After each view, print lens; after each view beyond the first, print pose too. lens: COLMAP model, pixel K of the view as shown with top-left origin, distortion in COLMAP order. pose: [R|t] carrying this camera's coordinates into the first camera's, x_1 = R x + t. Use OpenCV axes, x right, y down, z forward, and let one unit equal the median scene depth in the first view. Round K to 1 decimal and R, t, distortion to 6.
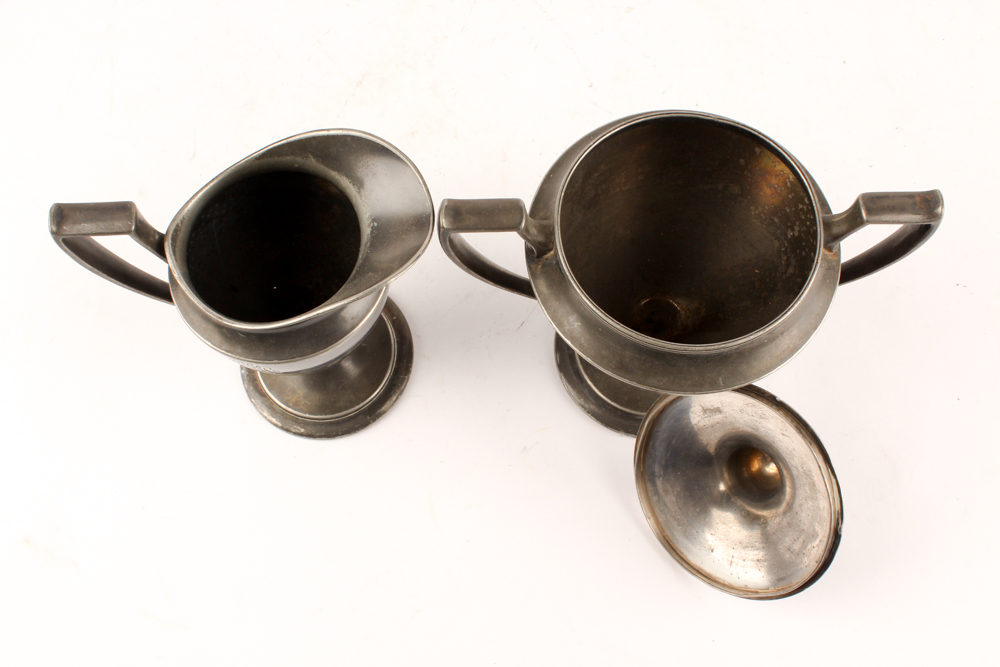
lens RADIAL K [[1075.6, 0, 500.3], [0, 1075.6, 336.1], [0, 0, 1]] dist [-0.082828, 0.000000]
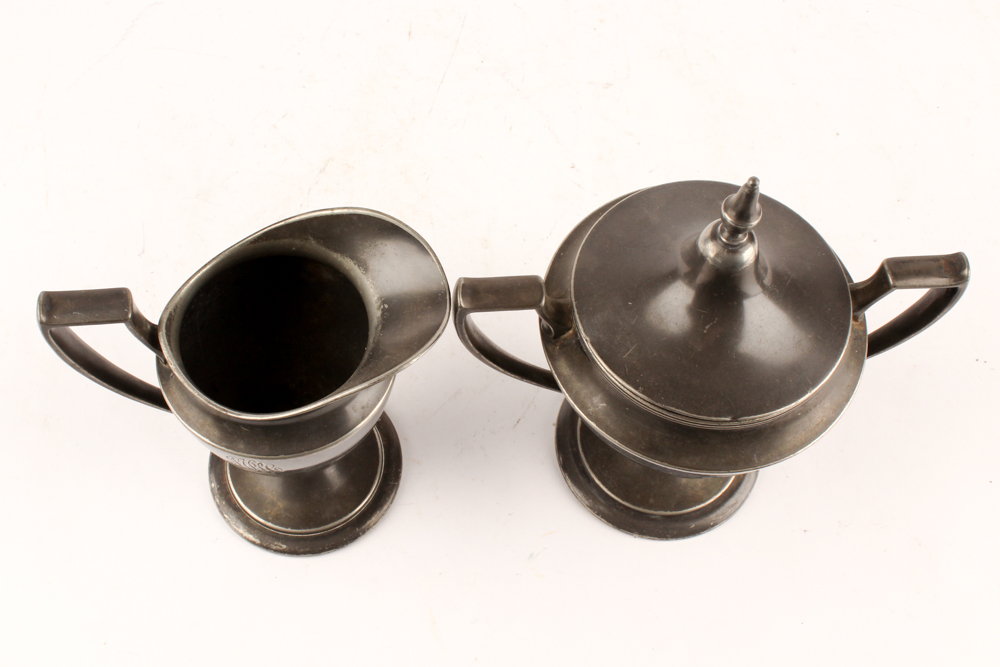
lens RADIAL K [[1289.7, 0, 500.0], [0, 1289.7, 333.4], [0, 0, 1]] dist [-0.096422, 0.000000]
pose [[0.996803, -0.032180, 0.073126, -0.098139], [0.040508, 0.992489, -0.115431, 0.053243], [-0.068862, 0.118024, 0.990620, -0.124203]]
